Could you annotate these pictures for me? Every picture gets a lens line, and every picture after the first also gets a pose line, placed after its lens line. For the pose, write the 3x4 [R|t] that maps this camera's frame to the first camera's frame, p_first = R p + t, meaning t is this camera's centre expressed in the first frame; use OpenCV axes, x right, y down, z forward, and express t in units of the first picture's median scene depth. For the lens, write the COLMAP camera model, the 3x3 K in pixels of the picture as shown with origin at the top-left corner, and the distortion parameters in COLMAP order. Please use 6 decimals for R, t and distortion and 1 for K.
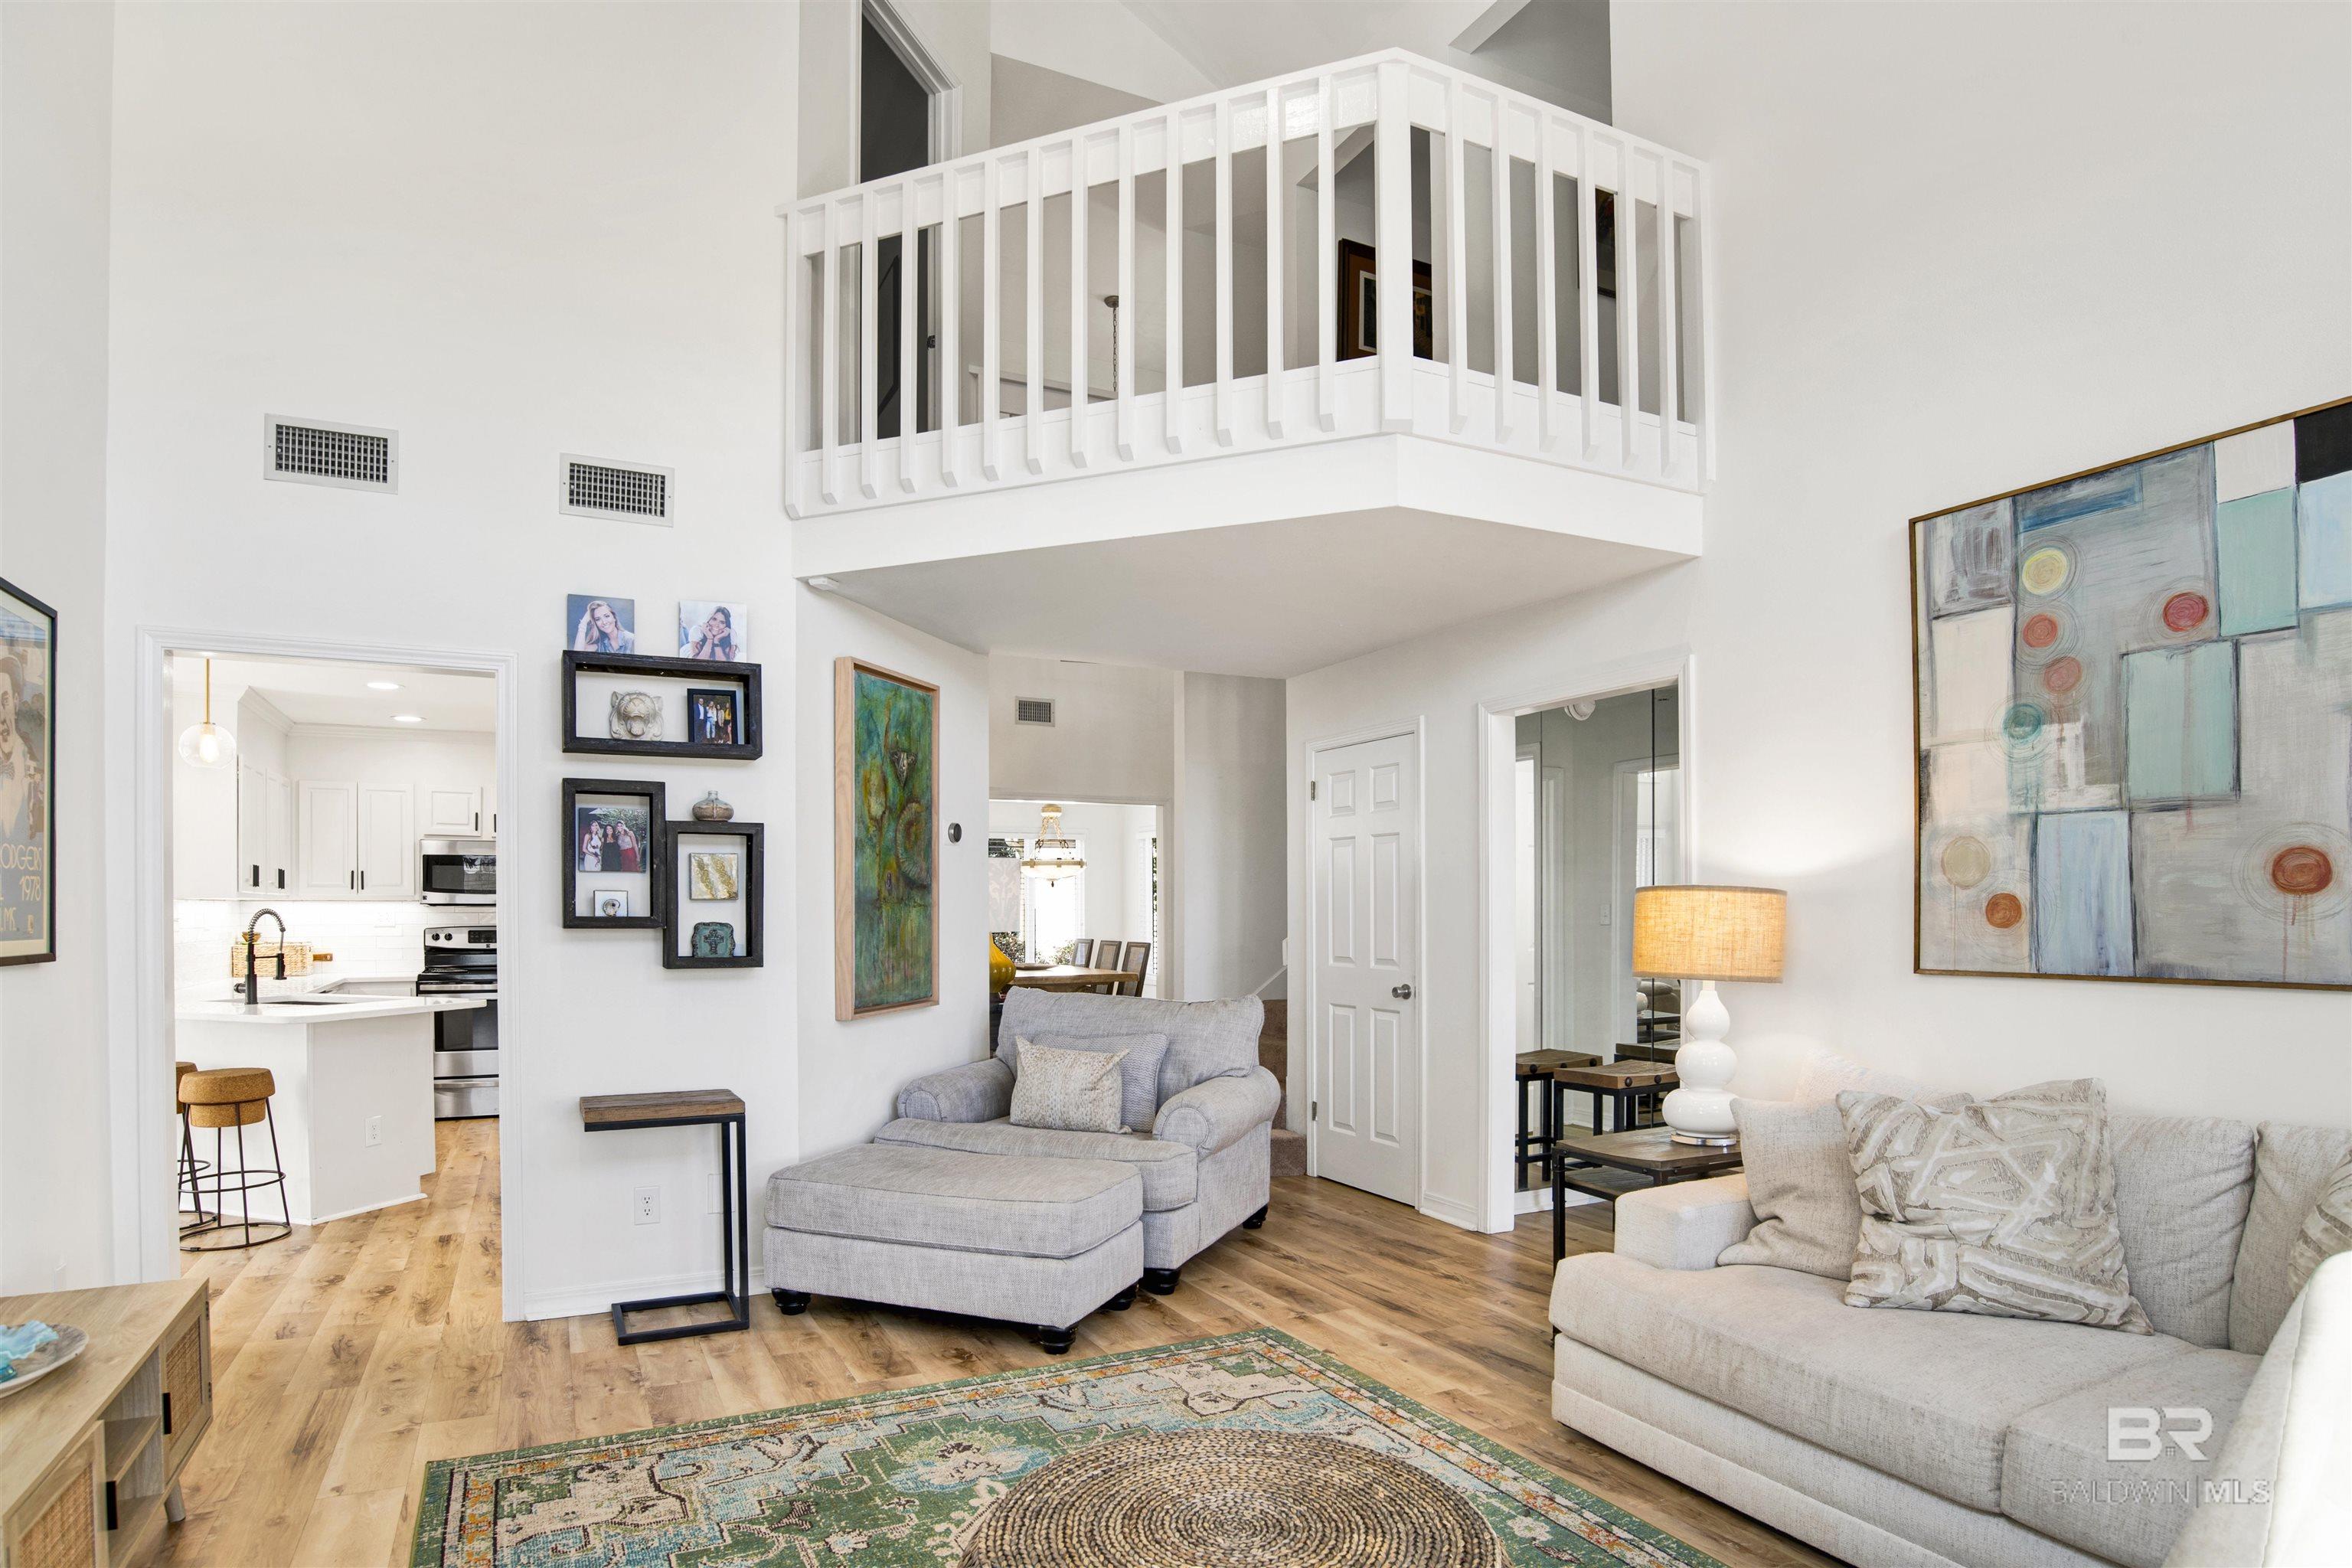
lens RADIAL K [[1256.8, 0, 1151.2], [0, 1256.8, 927.0], [0, 0, 1]] dist [-0.065412, 0.023008]
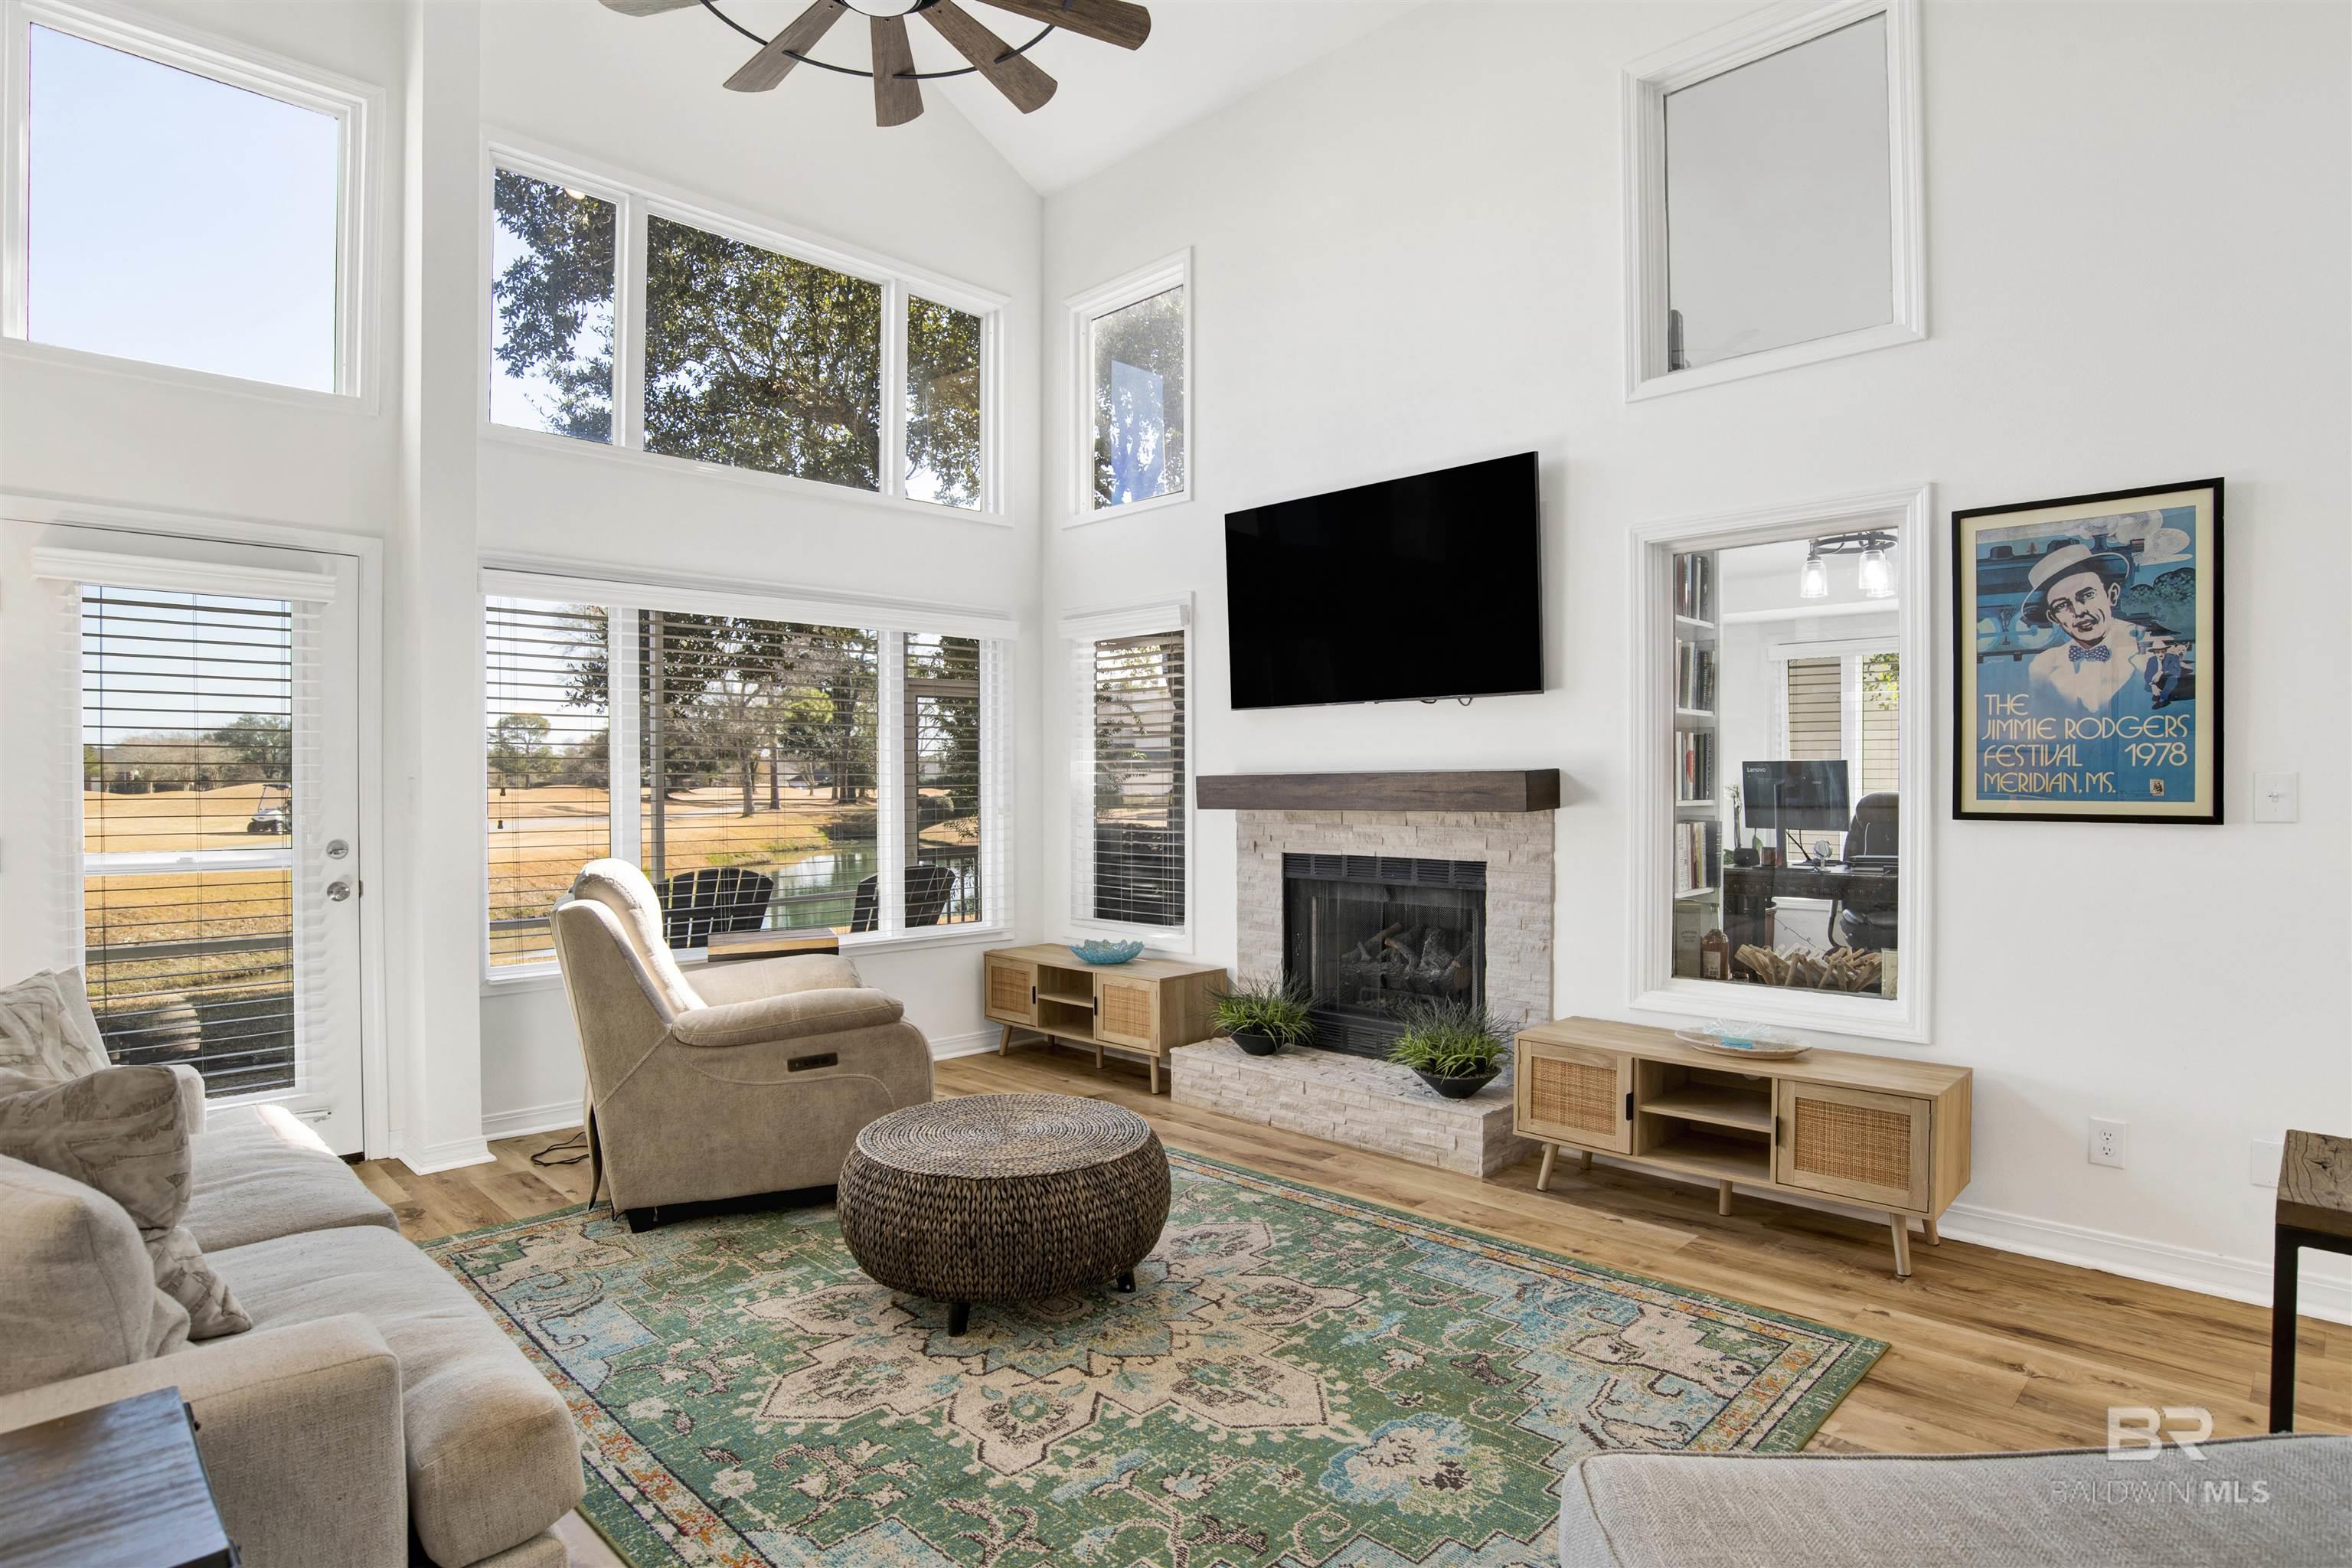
lens RADIAL K [[1256.8, 0, 1170.6], [0, 1256.8, 779.9], [0, 0, 1]] dist [-0.065412, 0.023008]
pose [[-0.947710, 0.005255, -0.319091, 0.184496], [0.001219, 0.999917, 0.012848, -0.016858], [0.319132, 0.011788, -0.947637, 1.233903]]
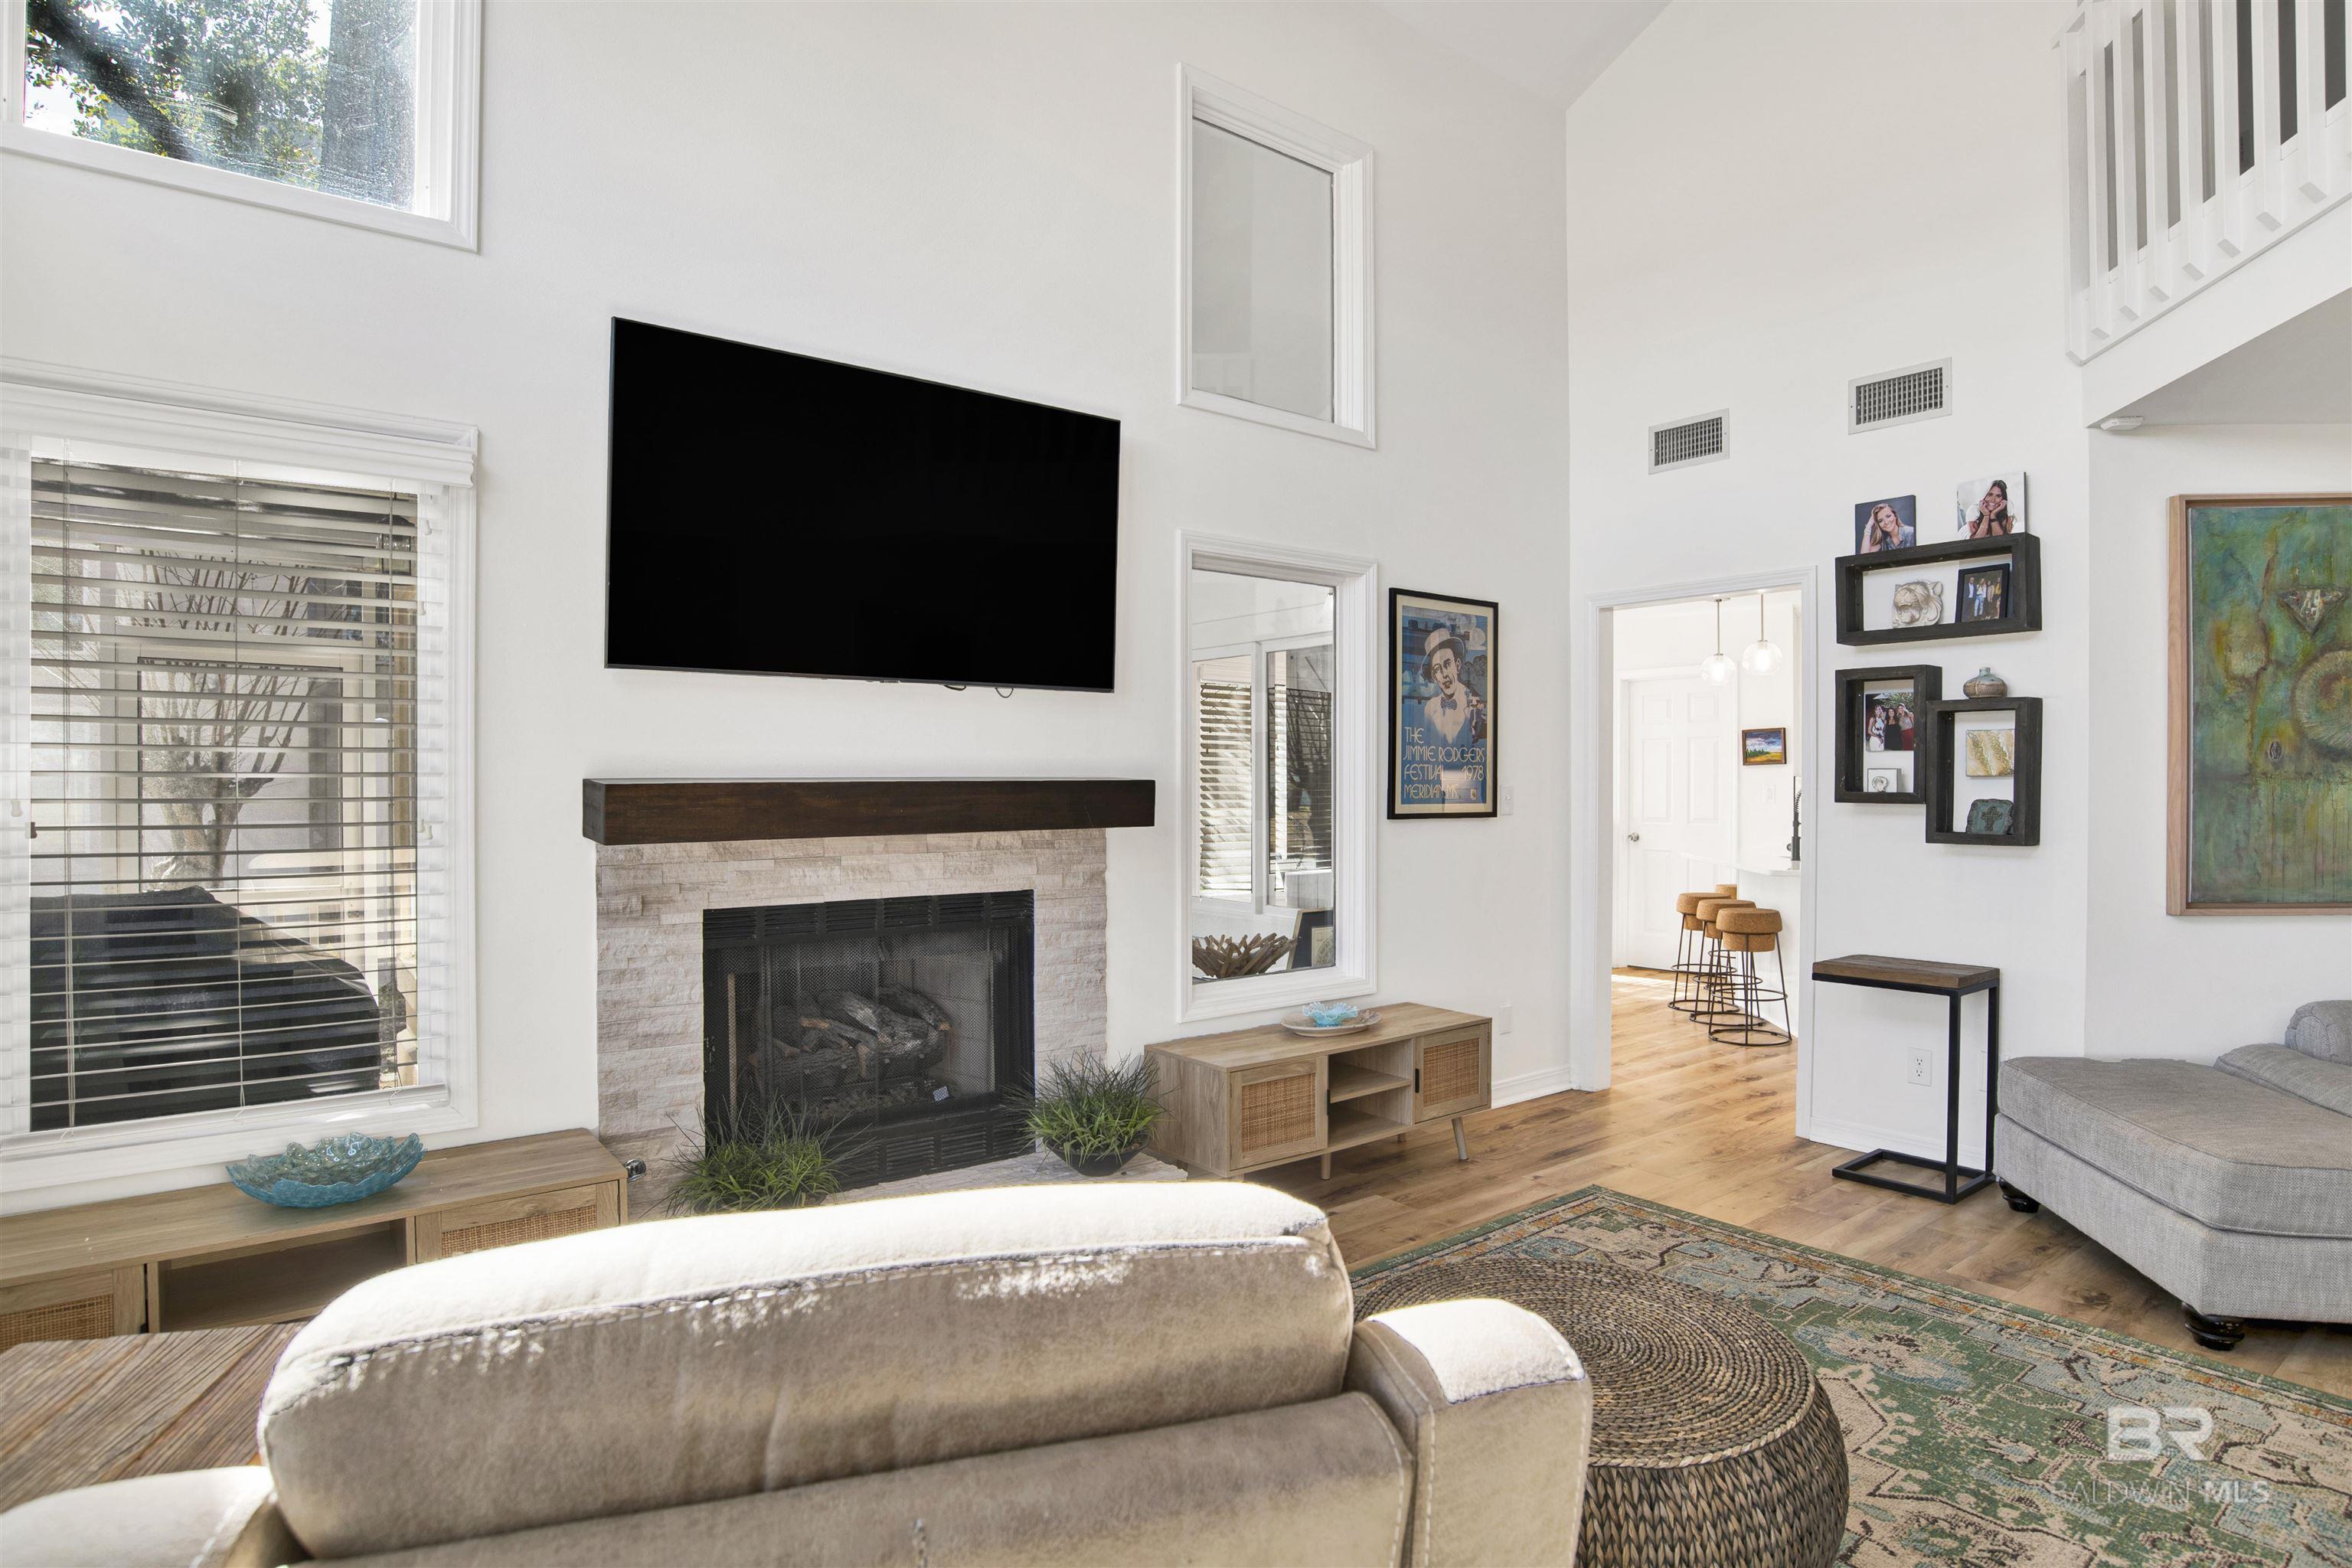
lens RADIAL K [[1256.8, 0, 1221.5], [0, 1256.8, 784.7], [0, 0, 1]] dist [-0.065412, 0.023008]
pose [[0.219512, 0.004108, -0.975601, 0.492071], [-0.012805, 0.999917, 0.001329, -0.009039], [0.975526, 0.012201, 0.219546, 0.193604]]
